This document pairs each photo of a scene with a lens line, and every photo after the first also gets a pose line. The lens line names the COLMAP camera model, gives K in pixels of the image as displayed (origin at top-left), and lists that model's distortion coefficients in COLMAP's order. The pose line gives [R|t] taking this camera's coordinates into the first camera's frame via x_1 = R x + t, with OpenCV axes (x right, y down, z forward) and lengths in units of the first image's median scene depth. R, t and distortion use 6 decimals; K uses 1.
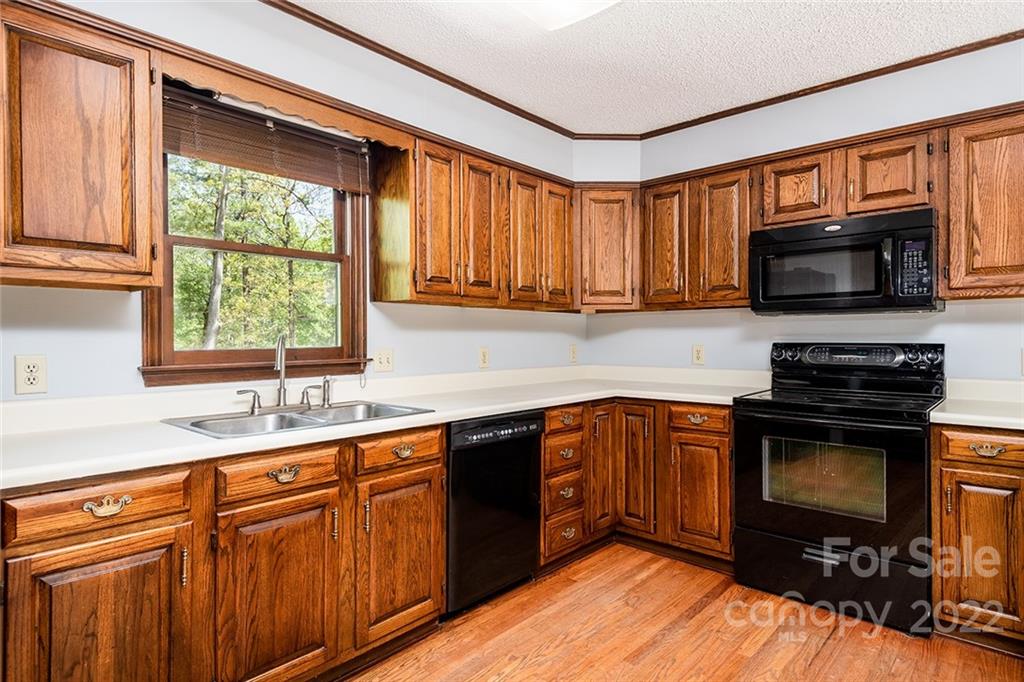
lens RADIAL K [[542.1, 0, 505.3], [0, 542.1, 343.4], [0, 0, 1]] dist [0.010926, -0.005981]
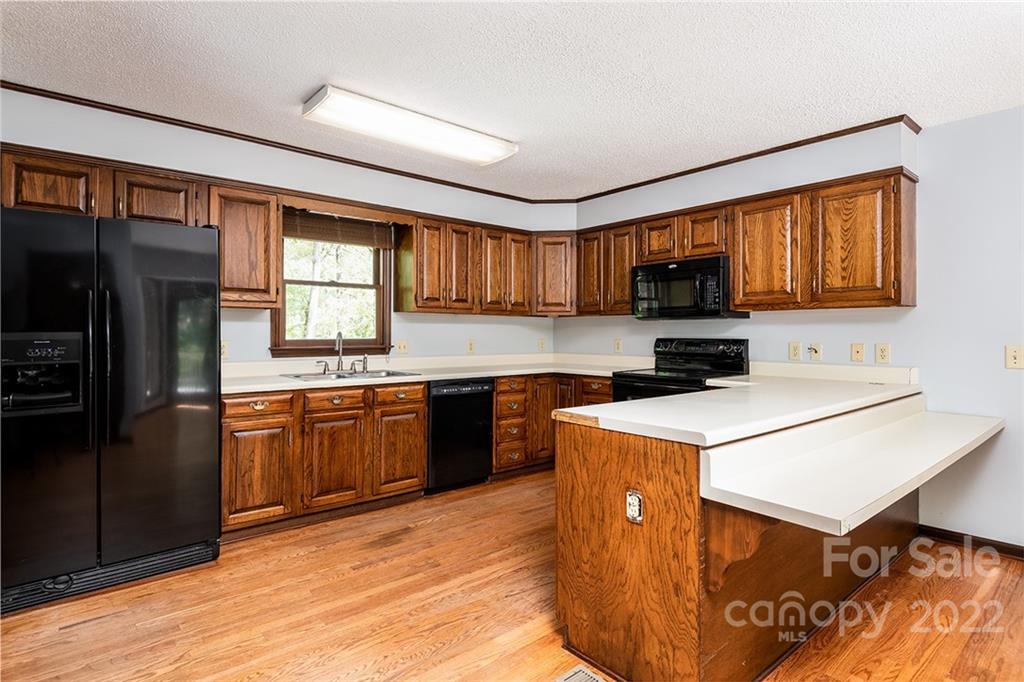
lens RADIAL K [[532.2, 0, 517.7], [0, 532.2, 334.0], [0, 0, 1]] dist [0.005160, 0.001590]
pose [[0.991878, 0.005773, -0.127064, 0.367750], [-0.007030, 0.999931, -0.009449, 0.005103], [0.127001, 0.010265, 0.991849, -0.633113]]
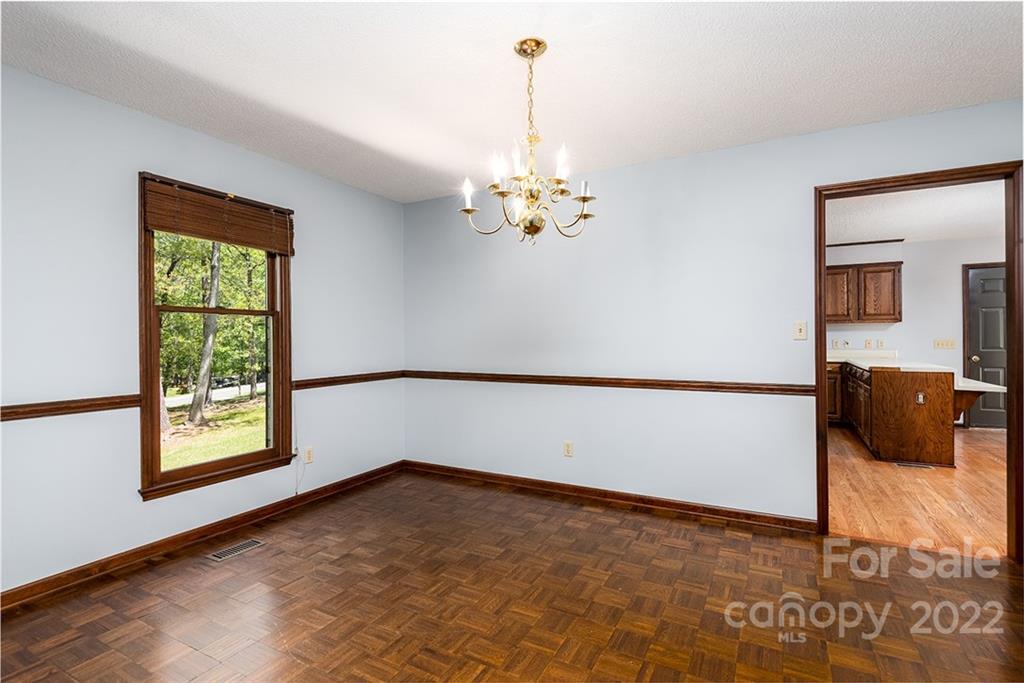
lens RADIAL K [[496.4, 0, 509.1], [0, 496.4, 339.4], [0, 0, 1]] dist [-0.005713, -0.000640]
pose [[0.968899, -0.003224, 0.247436, 0.035553], [0.004410, 0.999981, -0.004241, 0.006408], [-0.247417, 0.005200, 0.968895, -0.751551]]
